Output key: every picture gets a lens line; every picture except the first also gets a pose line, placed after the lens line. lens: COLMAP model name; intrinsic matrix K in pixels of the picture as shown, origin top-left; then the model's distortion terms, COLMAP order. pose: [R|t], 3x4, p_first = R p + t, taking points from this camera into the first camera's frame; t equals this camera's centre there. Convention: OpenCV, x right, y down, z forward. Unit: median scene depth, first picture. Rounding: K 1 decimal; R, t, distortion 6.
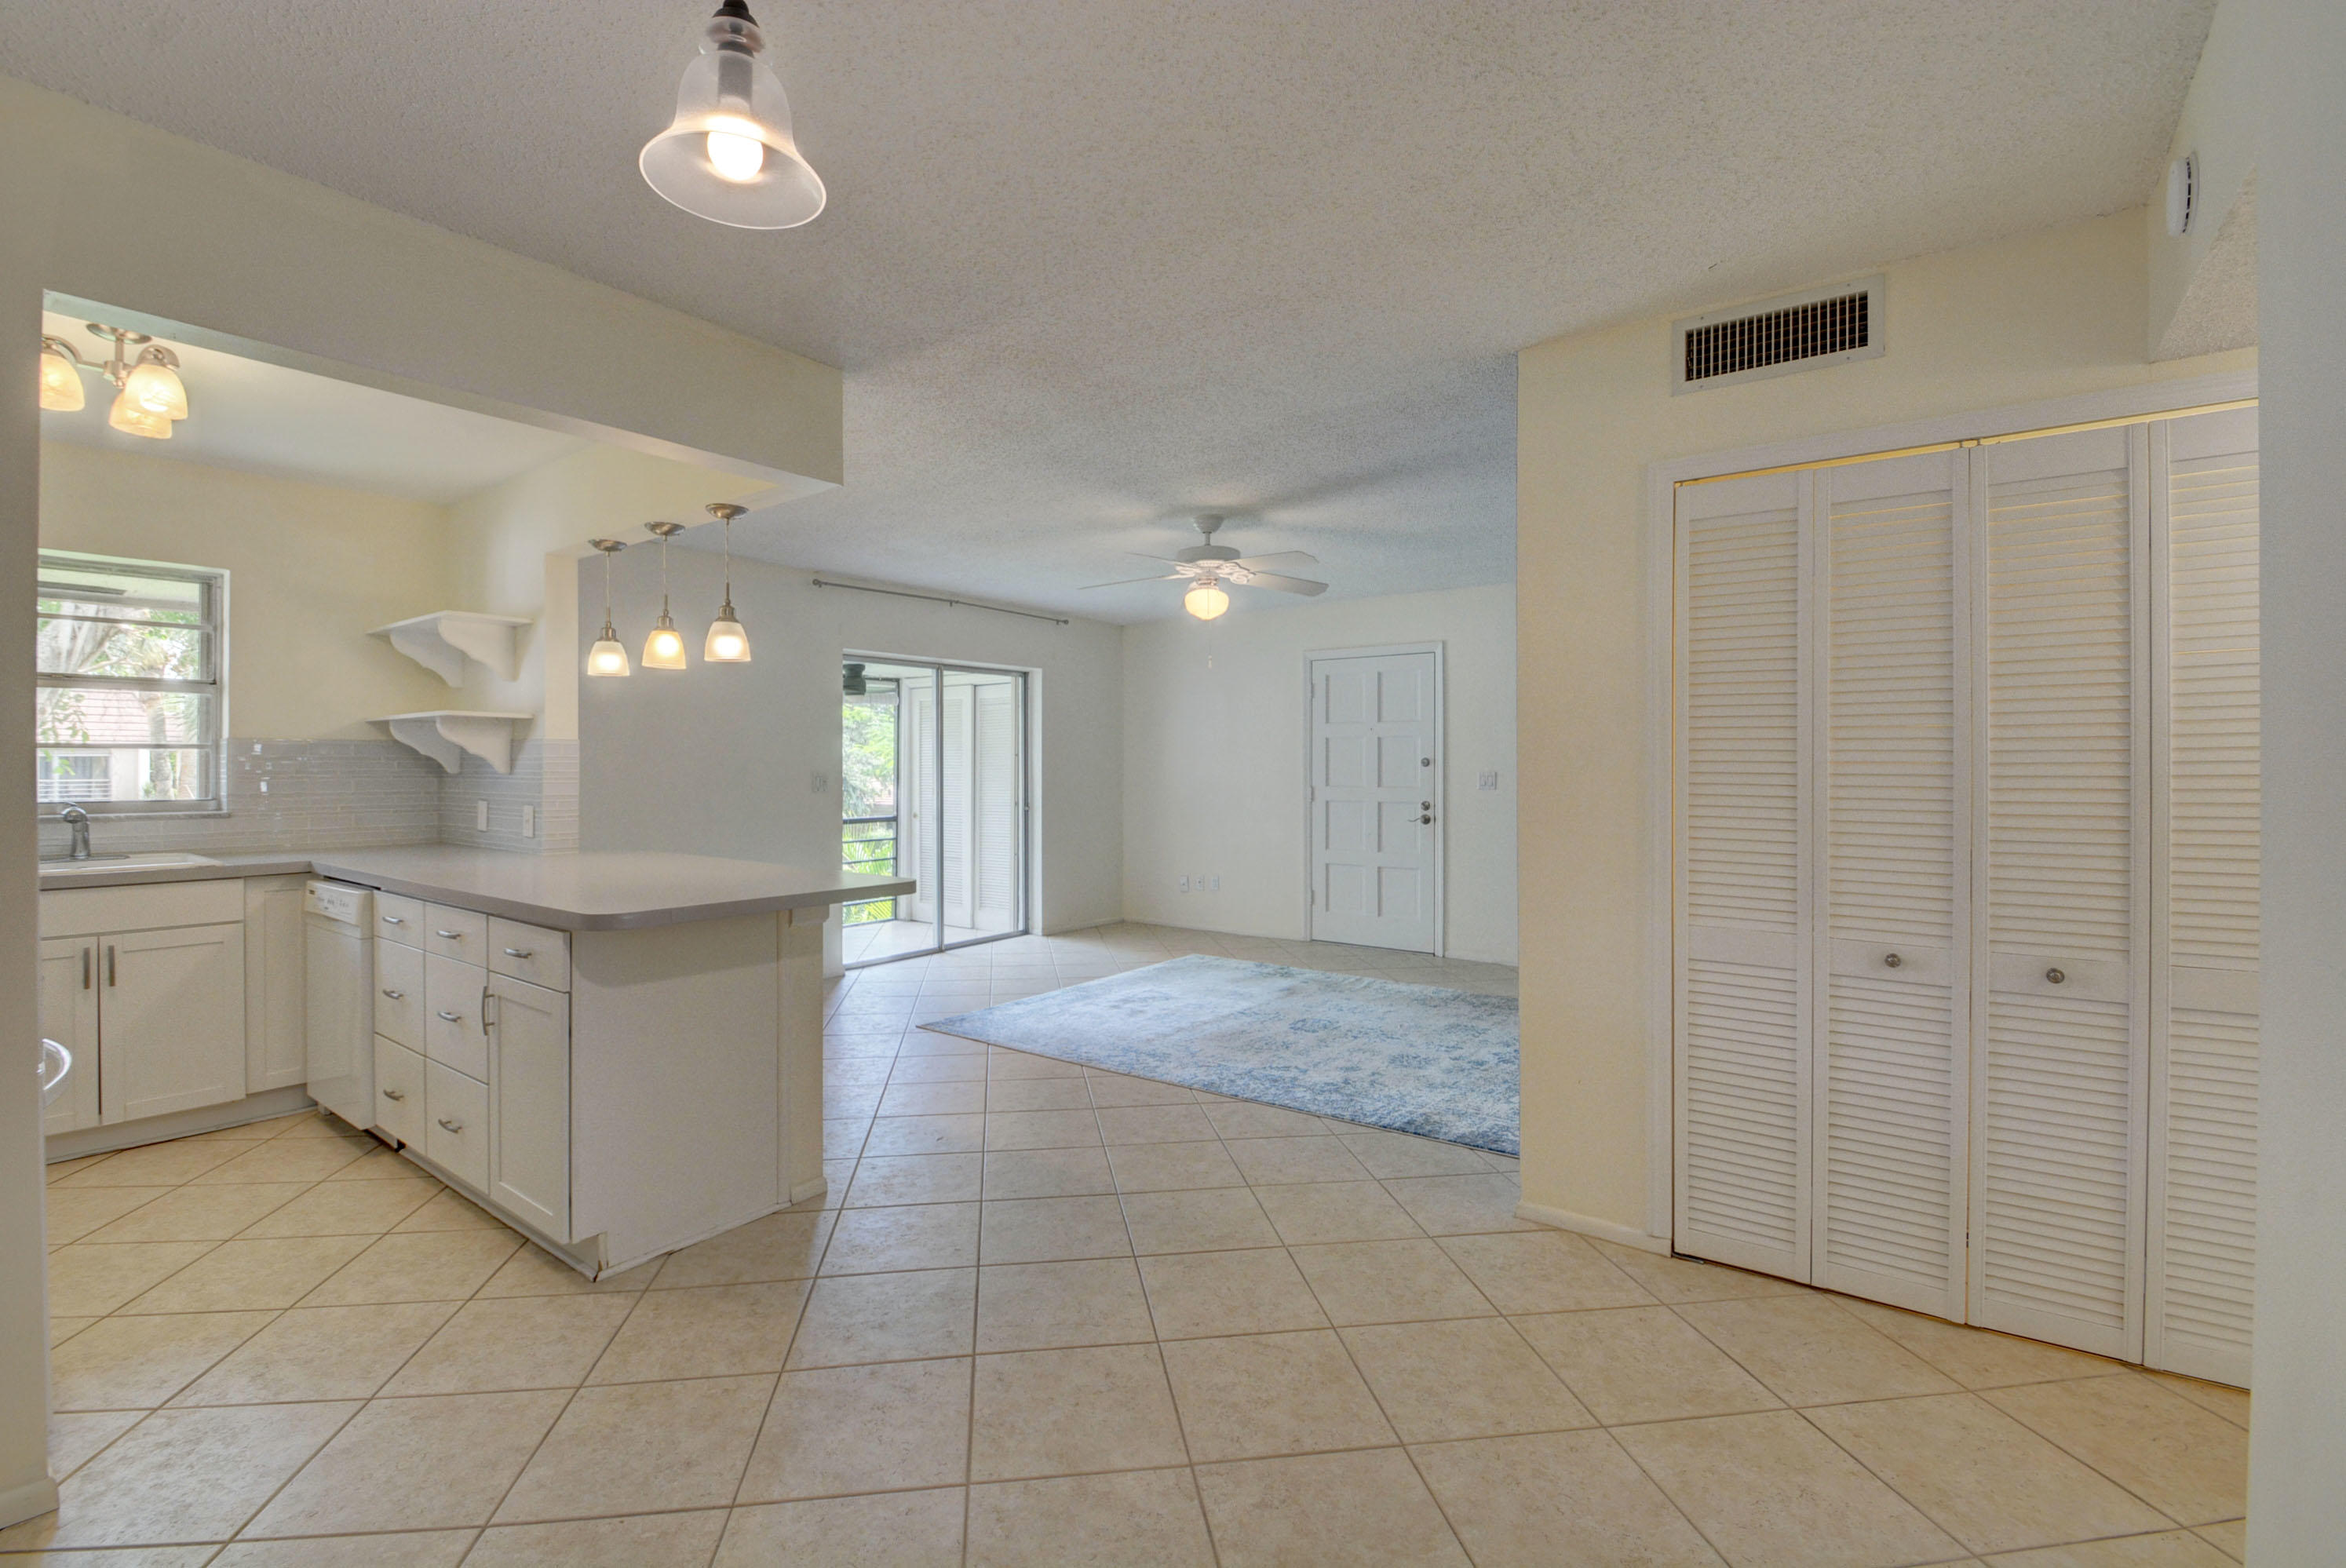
lens RADIAL K [[1031.7, 0, 1135.8], [0, 1031.7, 765.5], [0, 0, 1]] dist [0.018431, -0.022757]
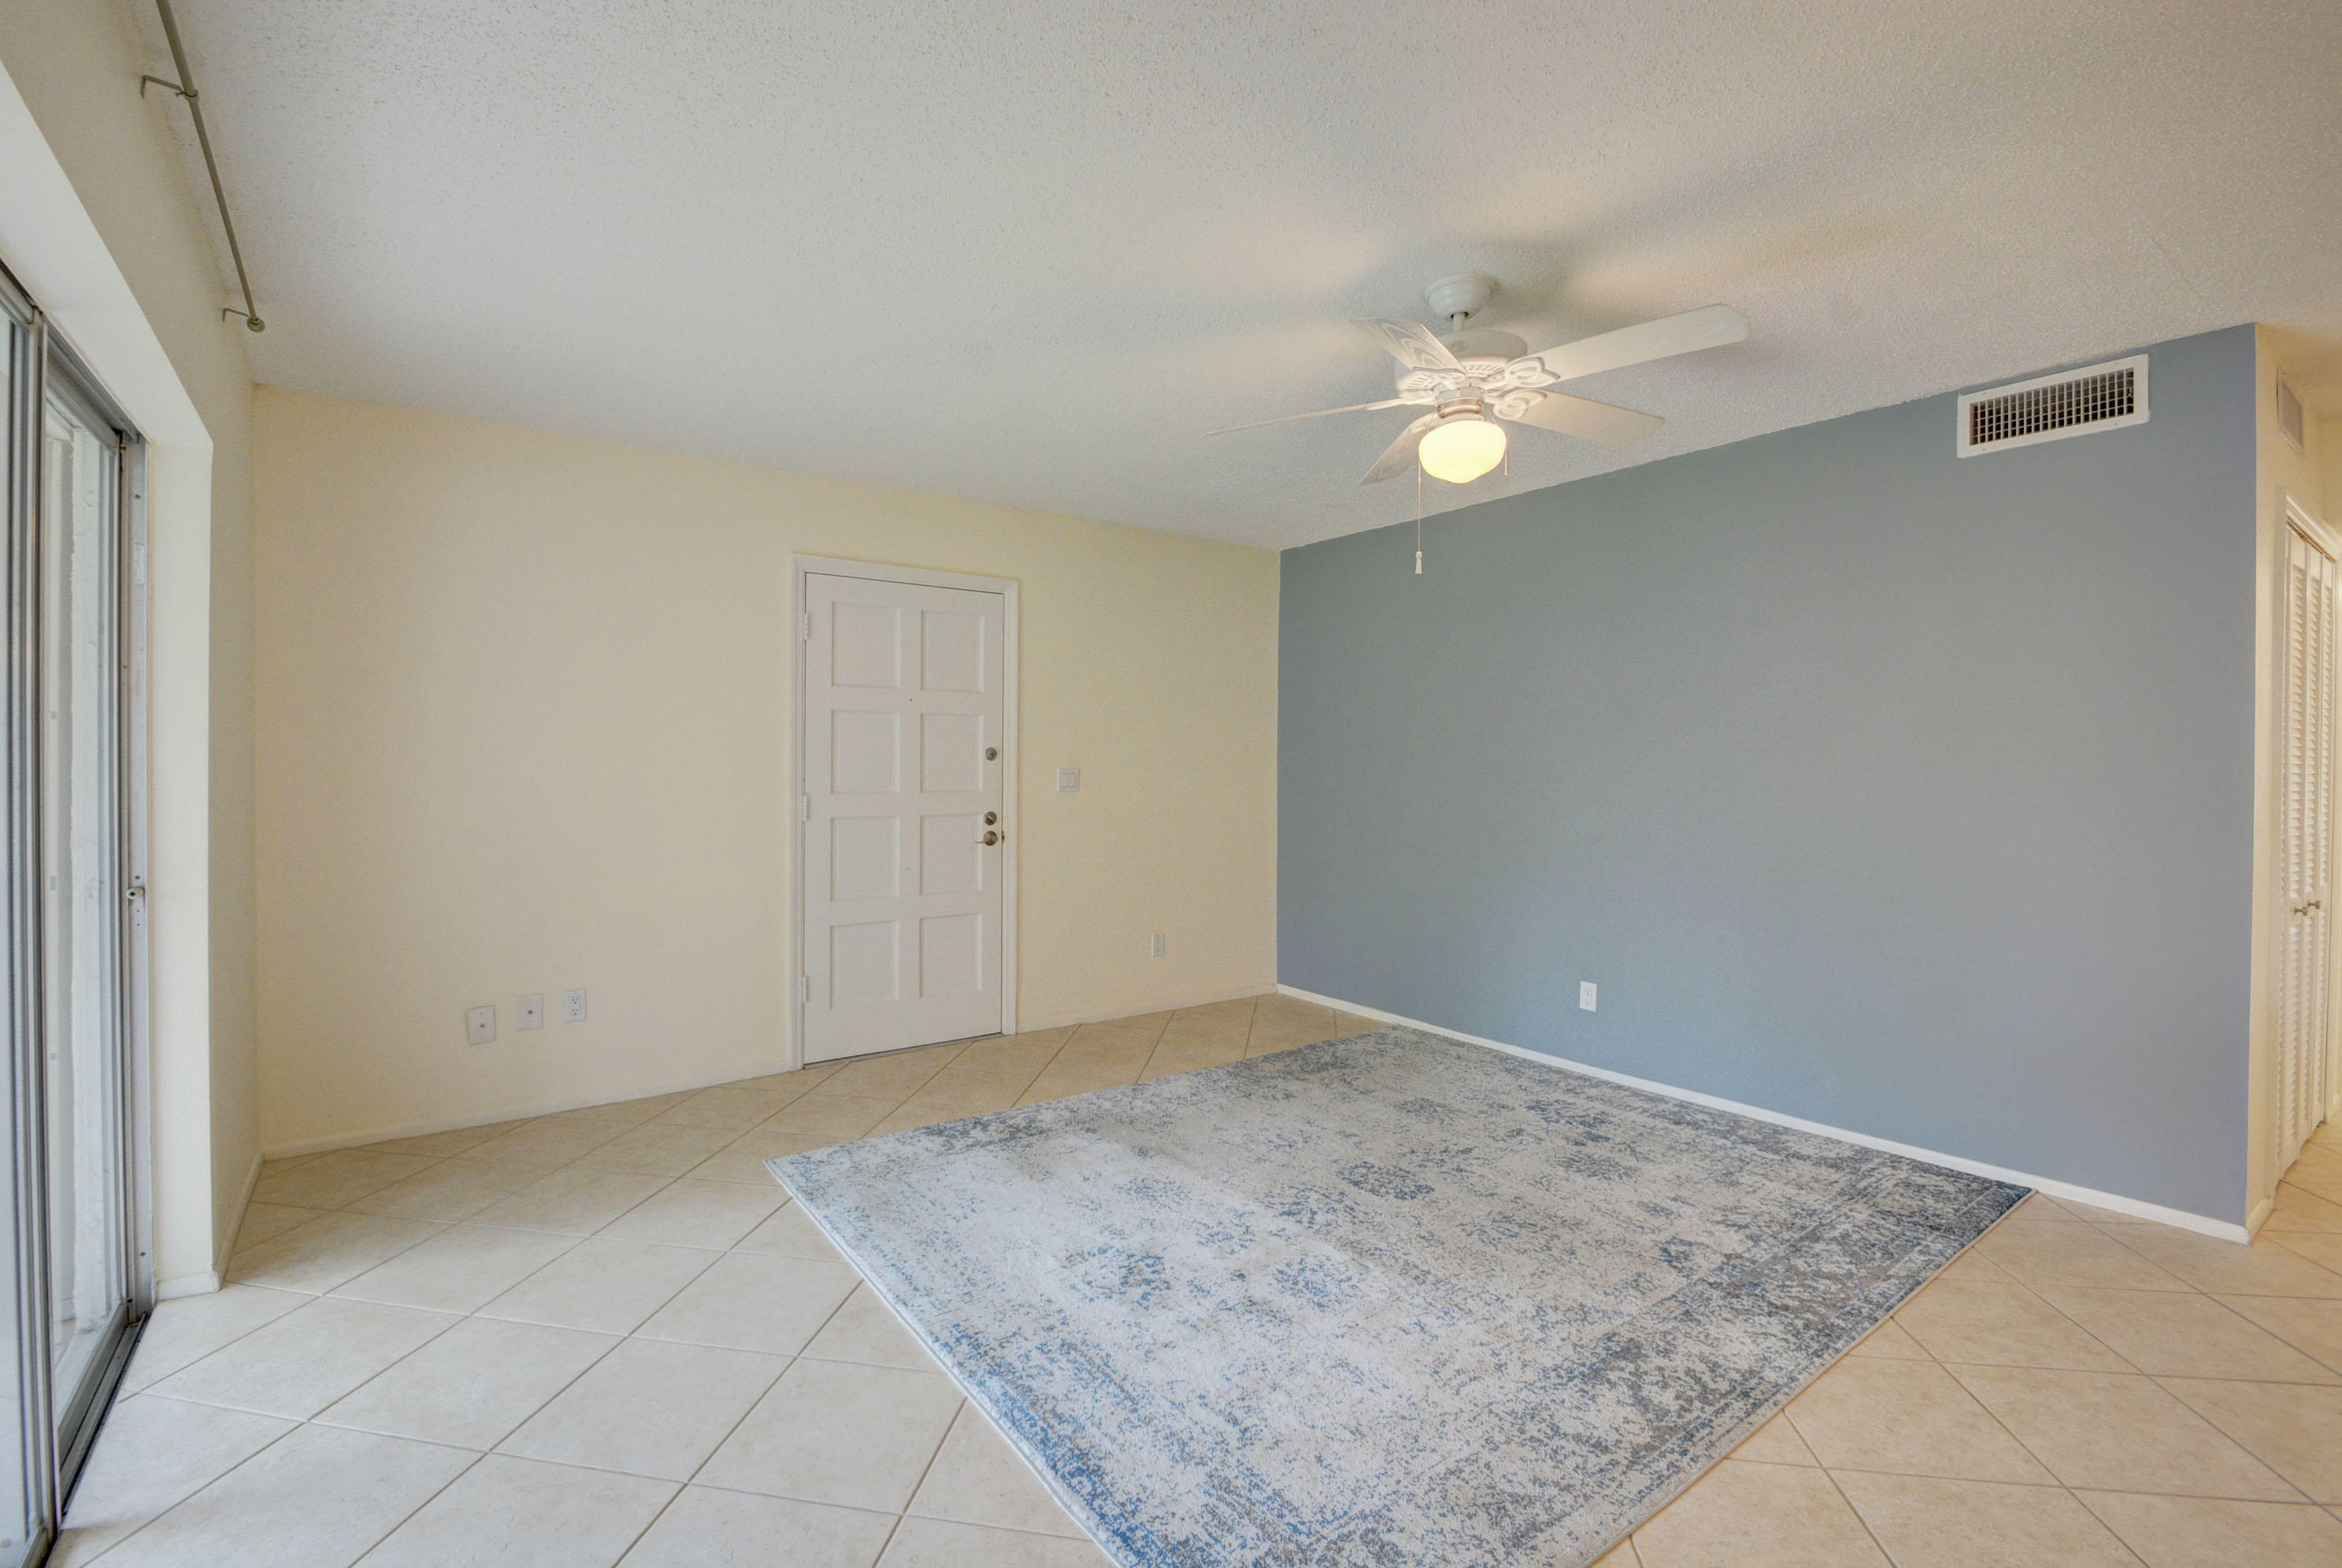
lens RADIAL K [[1033.8, 0, 1135.3], [0, 1033.8, 768.9], [0, 0, 1]] dist [0.006736, -0.013534]
pose [[0.295043, -0.004463, 0.955473, -0.534979], [-0.006233, 0.999959, 0.006596, 0.002424], [-0.955464, -0.007902, 0.295003, 1.116103]]
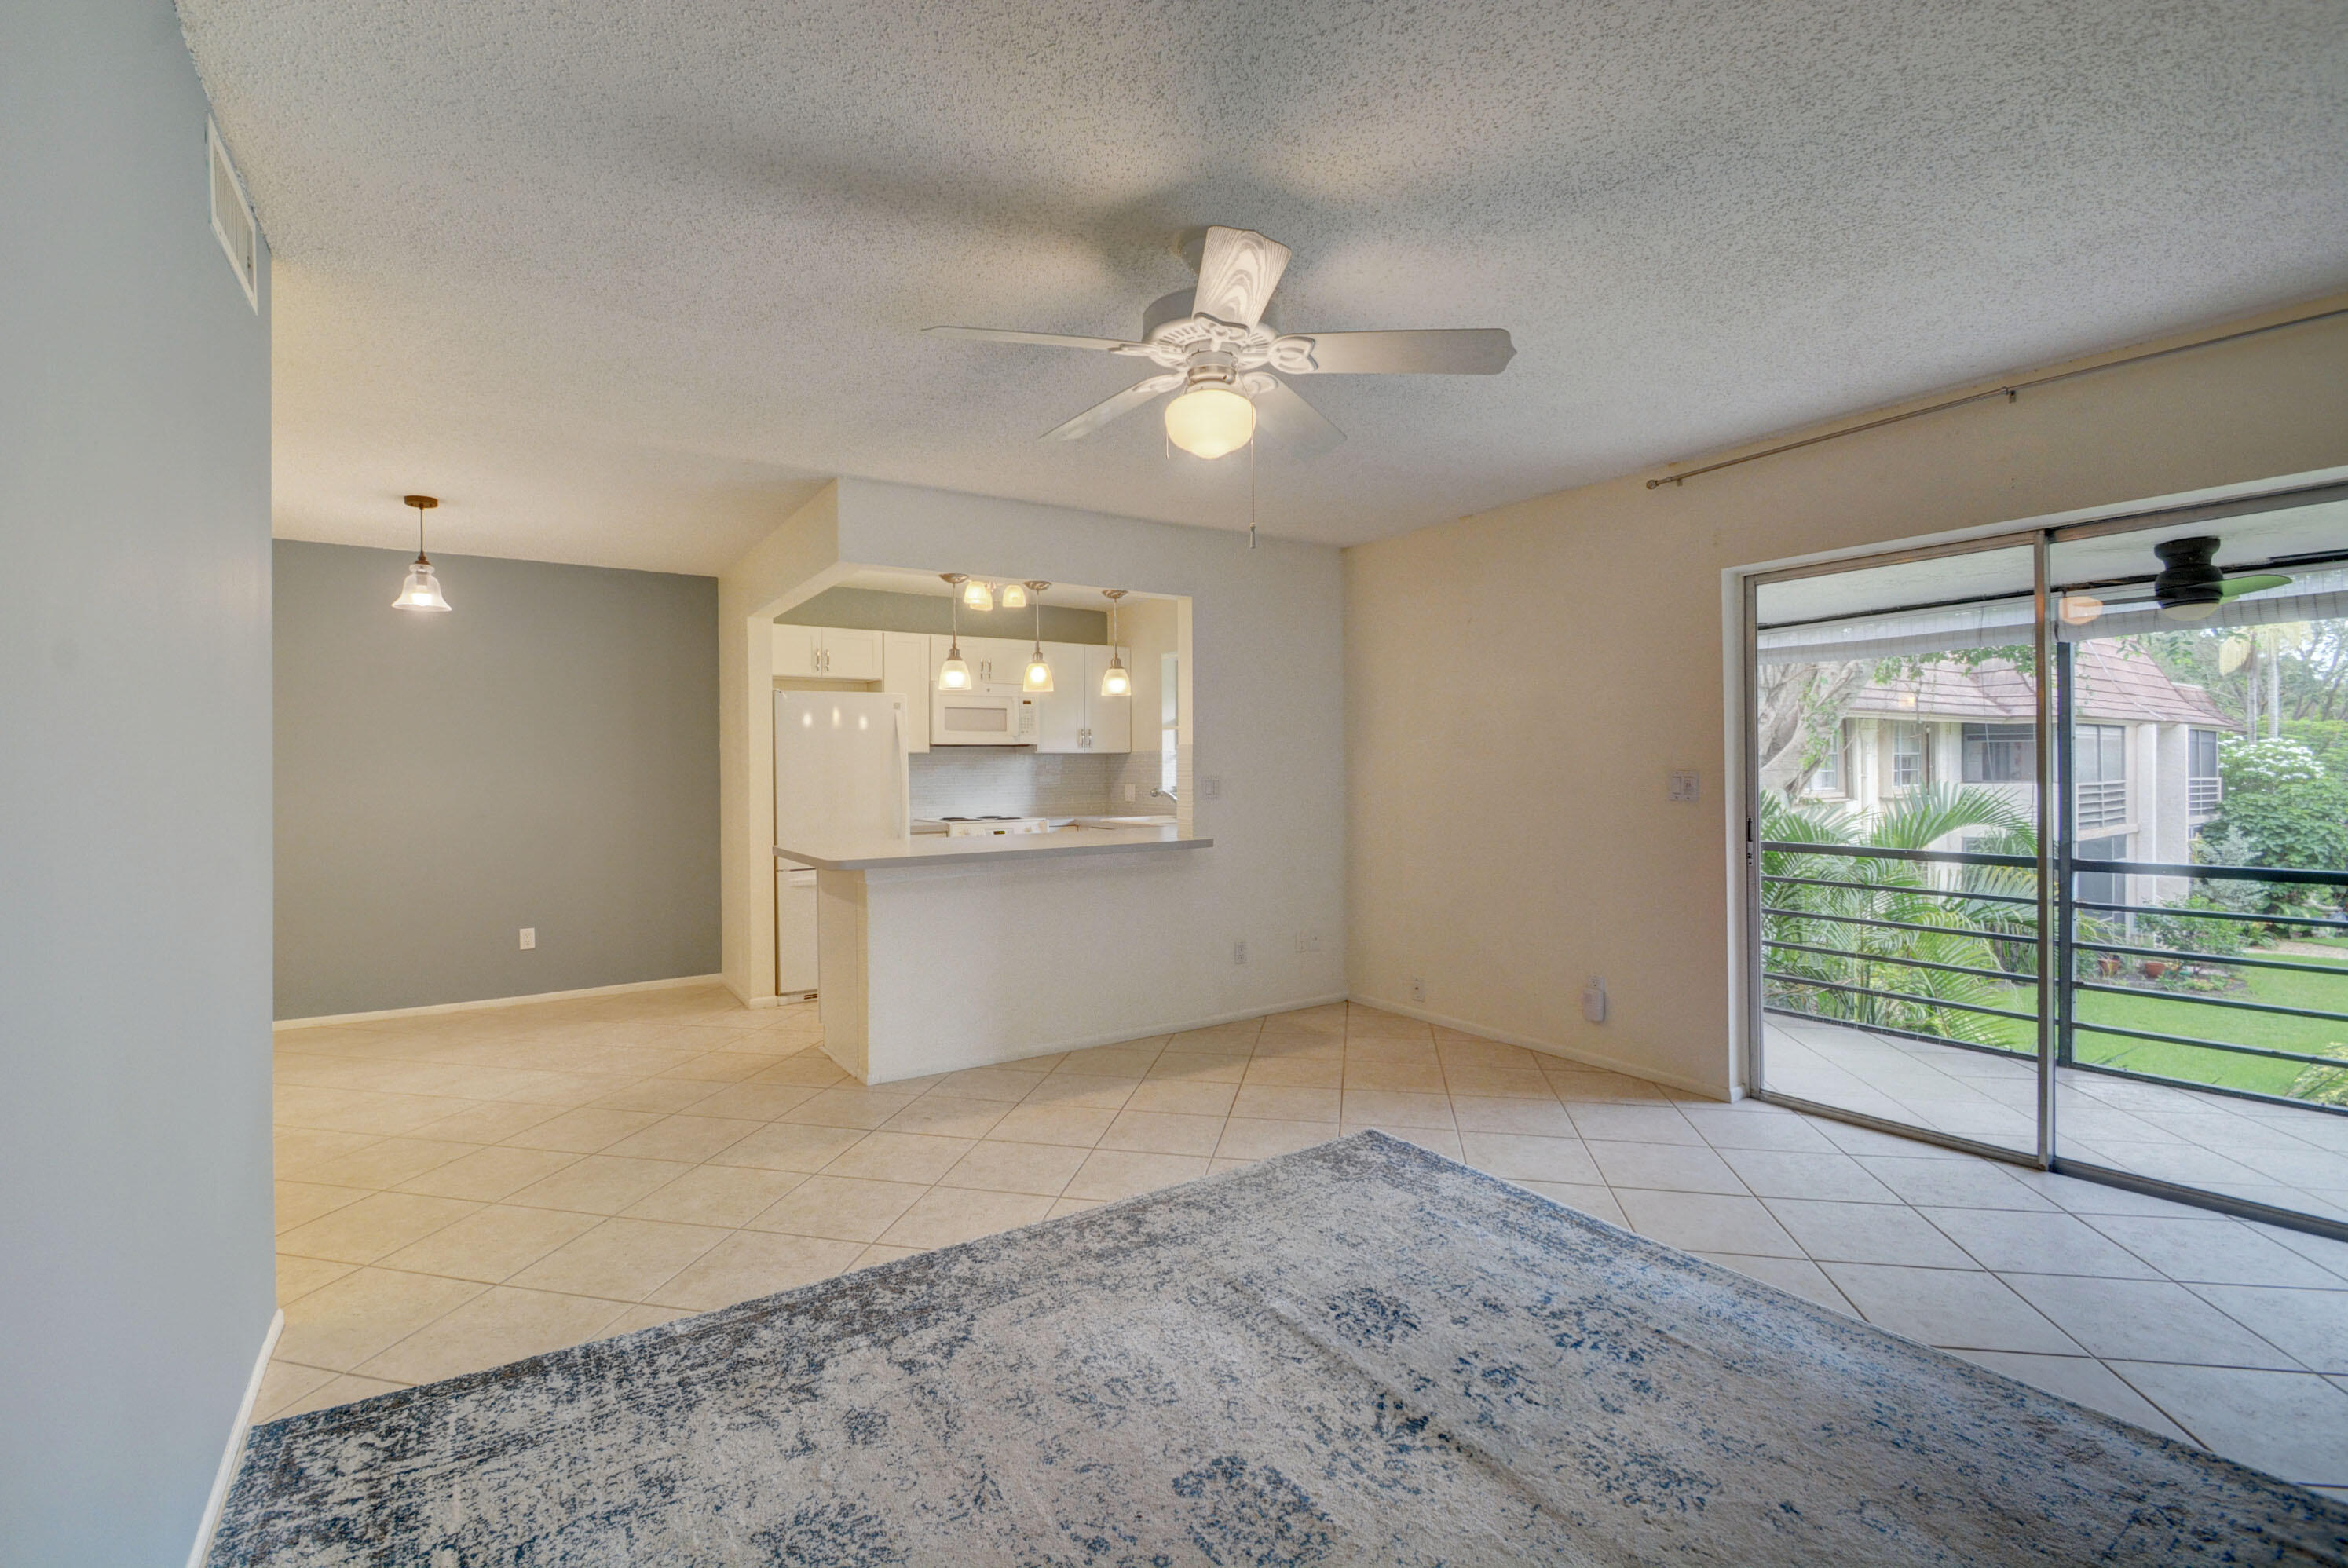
lens RADIAL K [[1036.3, 0, 1138.2], [0, 1036.3, 768.9], [0, 0, 1]] dist [0.006736, -0.013534]
pose [[-0.342545, 0.004648, -0.939490, 0.590748], [0.009040, 0.999958, 0.001651, 0.002024], [0.939458, -0.007927, -0.342573, 1.259461]]
